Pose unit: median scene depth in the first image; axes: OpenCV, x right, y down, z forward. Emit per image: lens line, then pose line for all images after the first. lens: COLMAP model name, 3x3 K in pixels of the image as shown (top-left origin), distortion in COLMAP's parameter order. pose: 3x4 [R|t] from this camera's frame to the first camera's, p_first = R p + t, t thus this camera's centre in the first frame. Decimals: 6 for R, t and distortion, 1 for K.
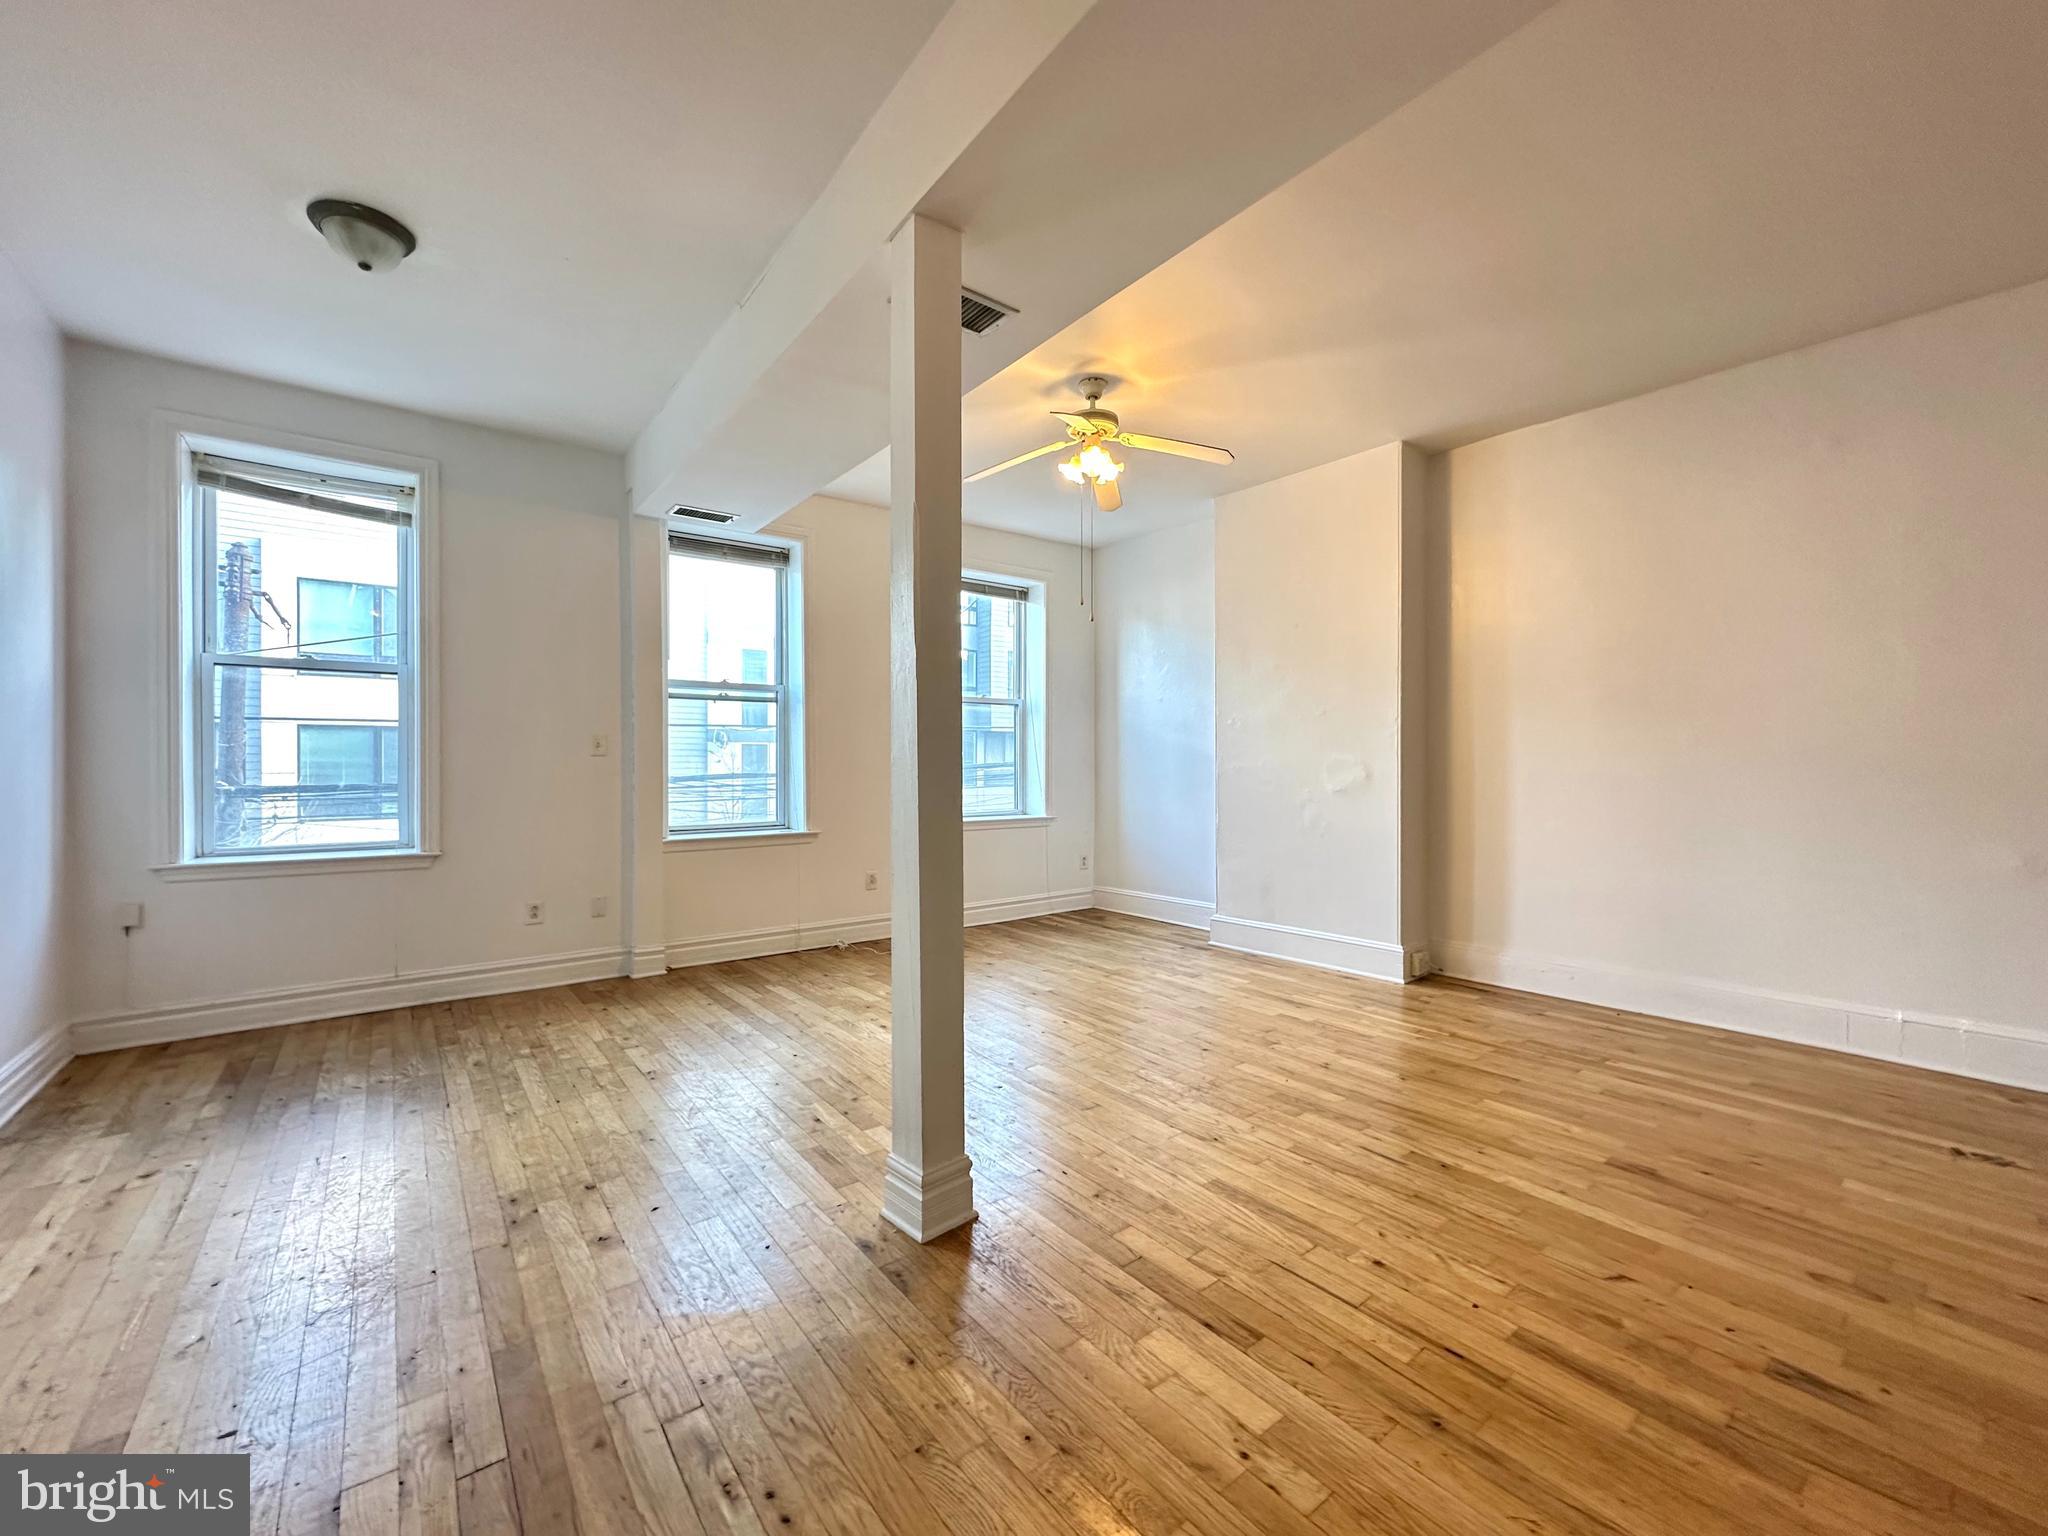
lens RADIAL K [[814.5, 0, 1015.1], [0, 814.5, 763.8], [0, 0, 1]] dist [0.000912, 0.000169]
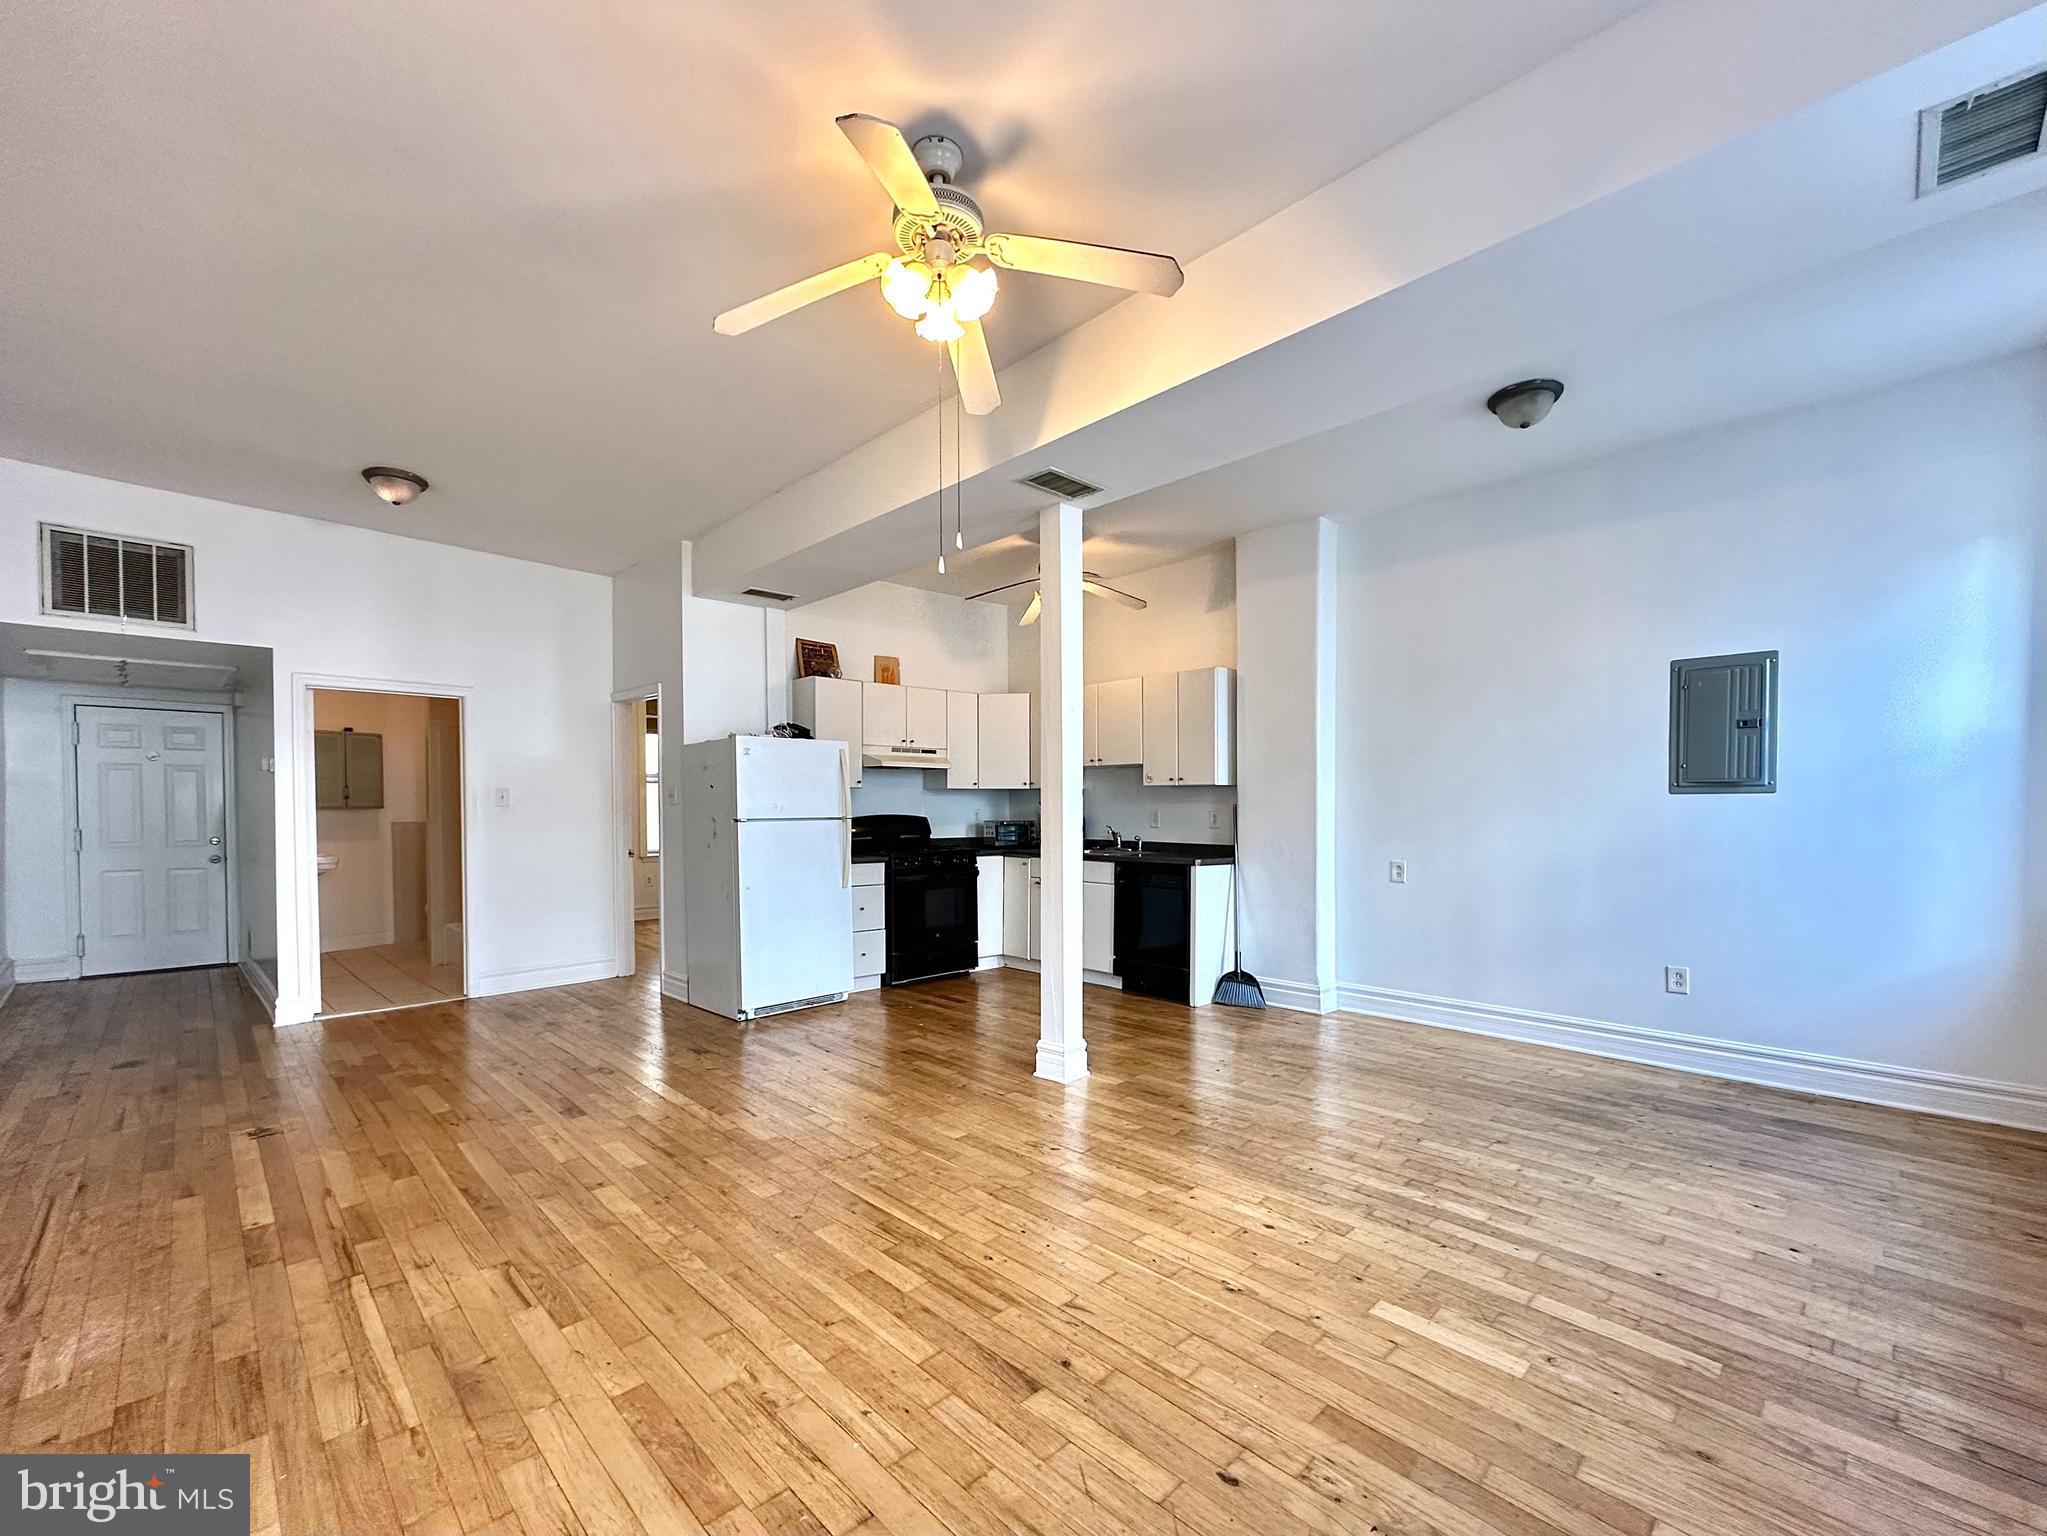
lens RADIAL K [[814.1, 0, 1014.6], [0, 814.1, 763.8], [0, 0, 1]] dist [0.000912, 0.000169]
pose [[-0.993218, 0.000186, -0.116263, 0.139471], [0.006462, 0.998541, -0.053607, -0.014435], [0.116084, -0.053994, -0.991771, 1.993507]]
